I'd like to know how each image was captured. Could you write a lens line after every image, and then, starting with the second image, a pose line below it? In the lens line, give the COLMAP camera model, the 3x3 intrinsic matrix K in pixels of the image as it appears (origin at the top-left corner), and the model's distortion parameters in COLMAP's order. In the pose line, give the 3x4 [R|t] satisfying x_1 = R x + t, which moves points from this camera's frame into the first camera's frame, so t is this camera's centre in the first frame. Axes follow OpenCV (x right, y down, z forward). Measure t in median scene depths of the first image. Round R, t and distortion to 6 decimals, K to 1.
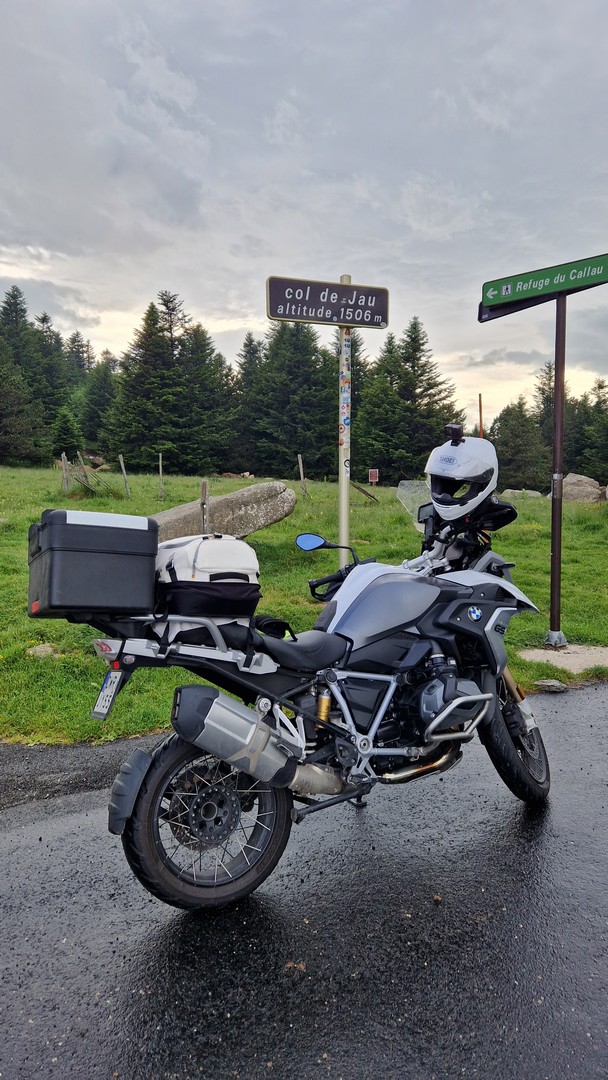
lens RADIAL K [[727.1, 0, 303.4], [0, 727.1, 554.6], [0, 0, 1]] dist [0.072610, -0.000955]
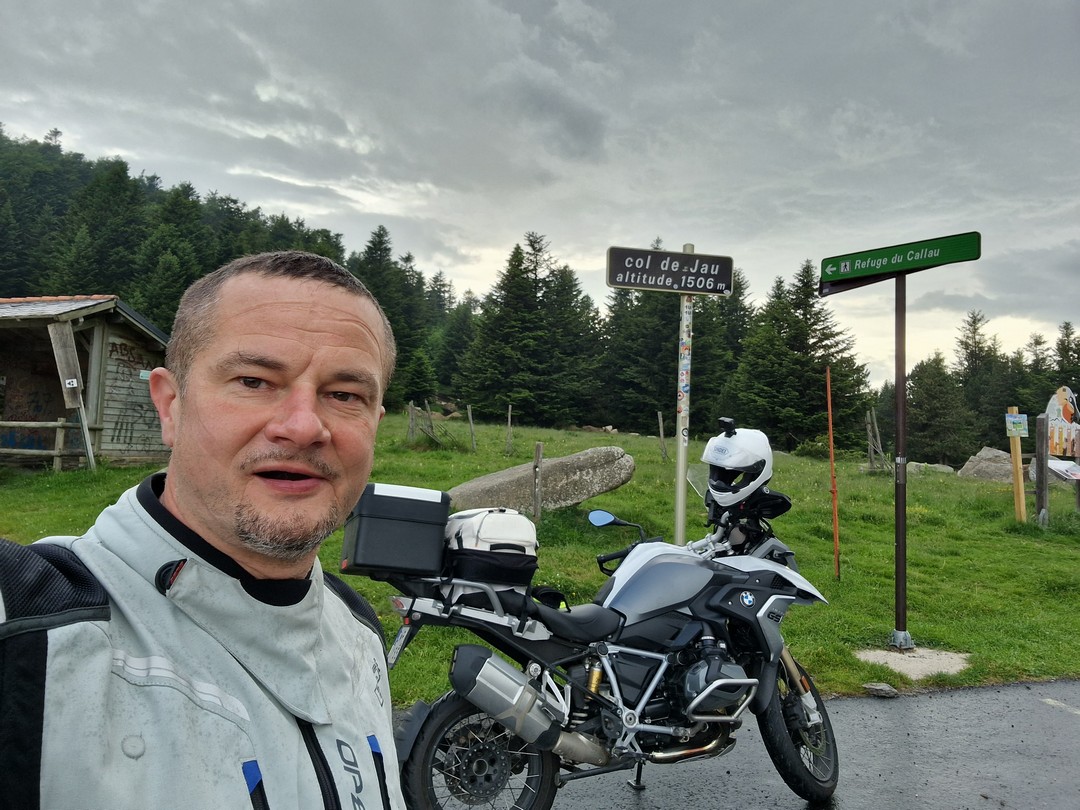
lens RADIAL K [[843.5, 0, 539.7], [0, 843.5, 383.9], [0, 0, 1]] dist [0.013219, -0.004511]
pose [[0.985232, 0.030958, -0.168401, 0.126573], [-0.057314, 0.986411, -0.153976, -0.017093], [0.161345, 0.161354, 0.973618, -0.242376]]
